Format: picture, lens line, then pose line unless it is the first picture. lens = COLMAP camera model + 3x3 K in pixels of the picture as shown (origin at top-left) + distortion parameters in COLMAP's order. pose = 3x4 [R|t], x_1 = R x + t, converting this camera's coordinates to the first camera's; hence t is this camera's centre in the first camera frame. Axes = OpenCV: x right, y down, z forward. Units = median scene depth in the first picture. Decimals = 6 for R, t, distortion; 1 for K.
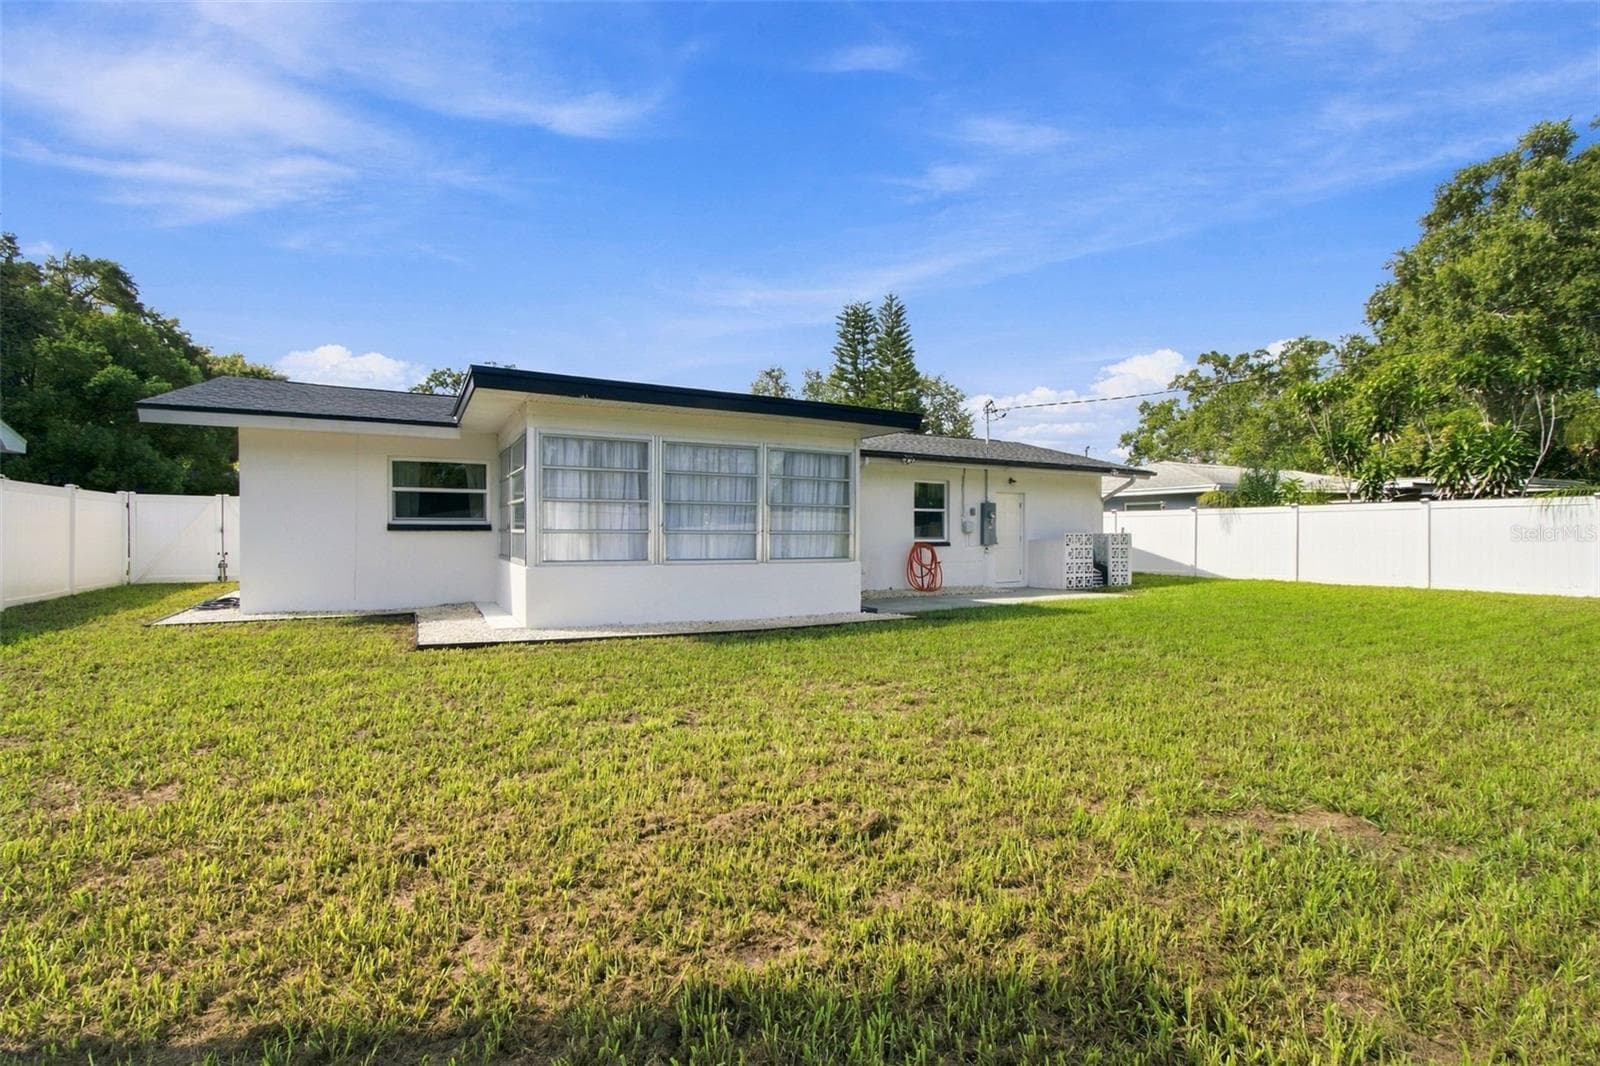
lens RADIAL K [[721.8, 0, 800.0], [0, 721.8, 533.0], [0, 0, 1]] dist [0.002993, 0.000674]
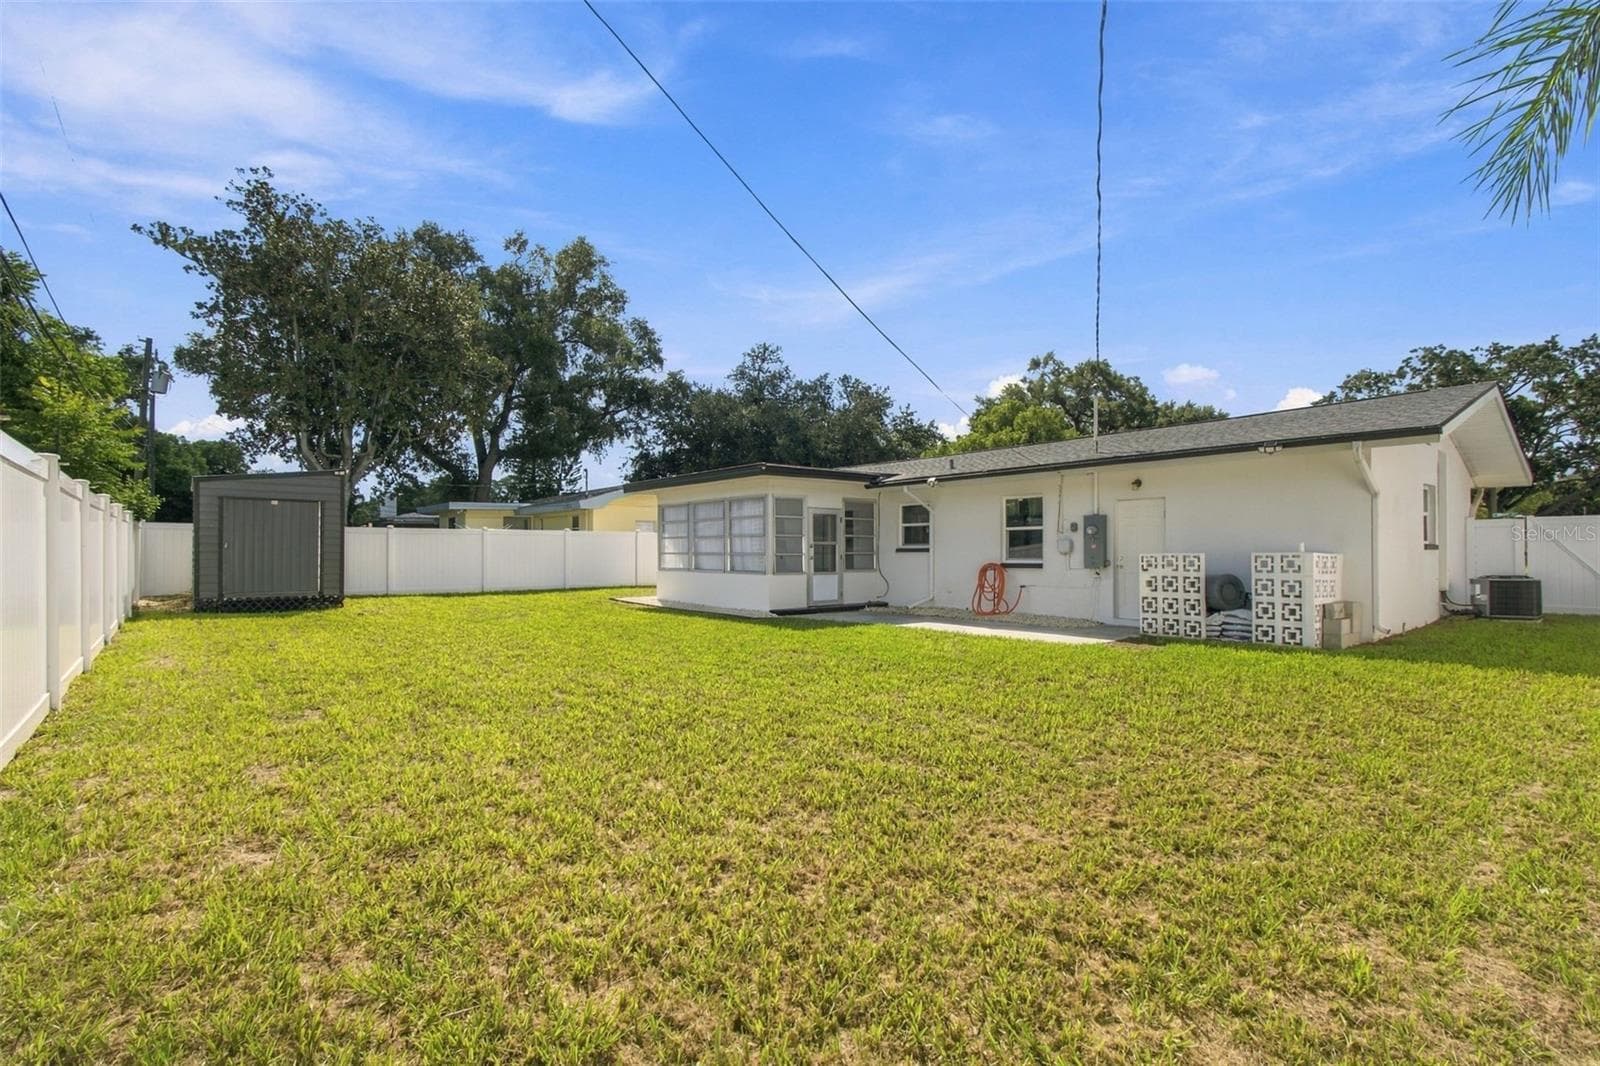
lens RADIAL K [[765.6, 0, 801.6], [0, 765.6, 501.8], [0, 0, 1]] dist [-0.001083, 0.000099]
pose [[0.202113, -0.067491, -0.977034, 1.015683], [-0.005157, 0.997535, -0.069974, 0.004093], [0.979349, 0.019181, 0.201266, 0.526501]]
